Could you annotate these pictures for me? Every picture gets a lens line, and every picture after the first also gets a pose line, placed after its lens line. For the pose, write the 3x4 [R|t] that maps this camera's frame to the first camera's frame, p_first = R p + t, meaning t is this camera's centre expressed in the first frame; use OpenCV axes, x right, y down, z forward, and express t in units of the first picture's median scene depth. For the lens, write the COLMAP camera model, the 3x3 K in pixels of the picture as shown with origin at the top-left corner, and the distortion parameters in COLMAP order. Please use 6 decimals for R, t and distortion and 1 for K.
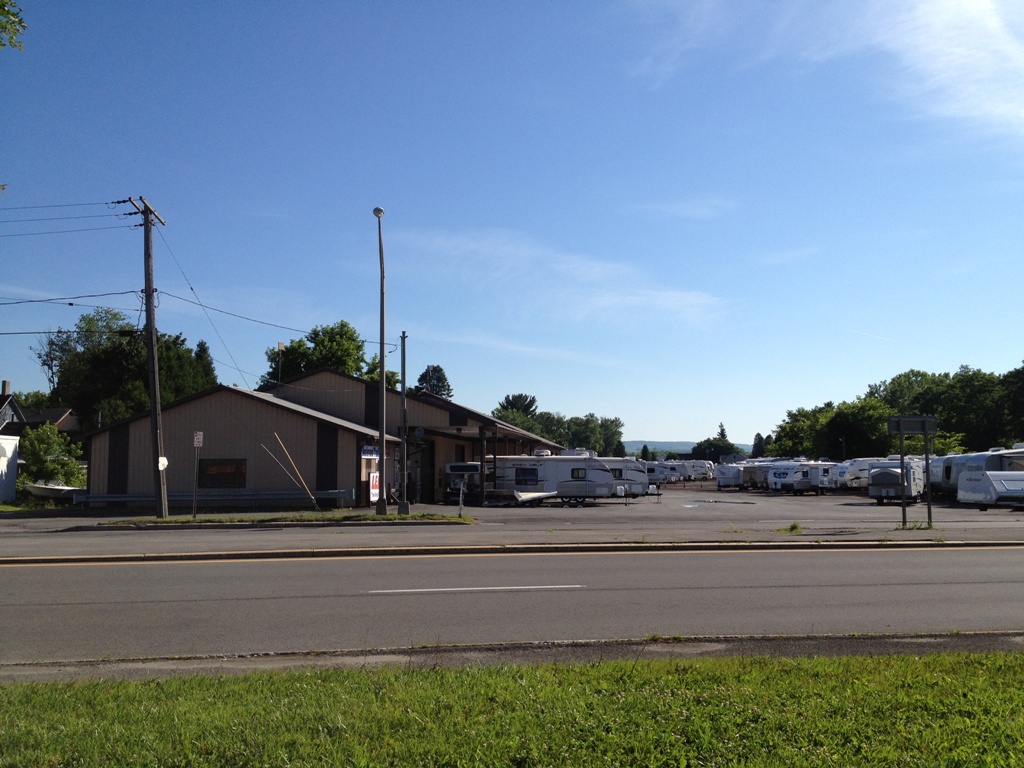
lens RADIAL K [[1041.0, 0, 512.0], [0, 1041.0, 368.2], [0, 0, 1]] dist [0.225949, -0.002823]
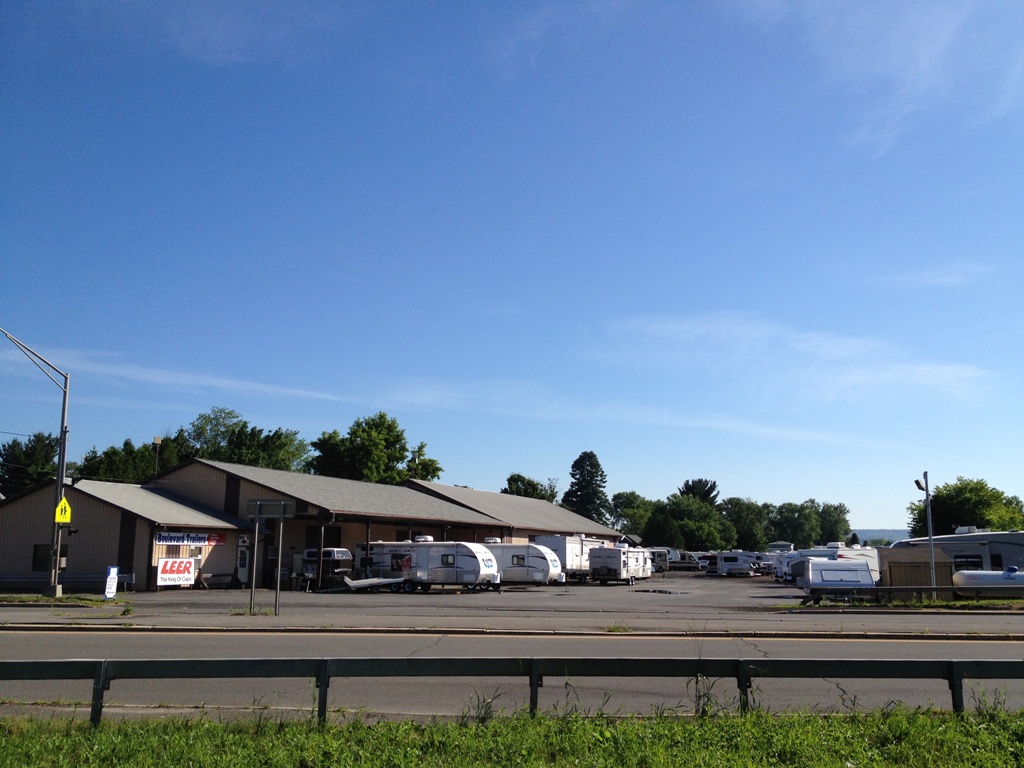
lens RADIAL K [[1036.8, 0, 512.0], [0, 1036.8, 384.0], [0, 0, 1]] dist [0.083862, -0.014491]
pose [[0.954788, -0.040732, -0.294485, 0.129405], [0.020609, 0.997255, -0.071118, 0.001740], [0.296574, 0.061834, 0.953006, 0.020148]]
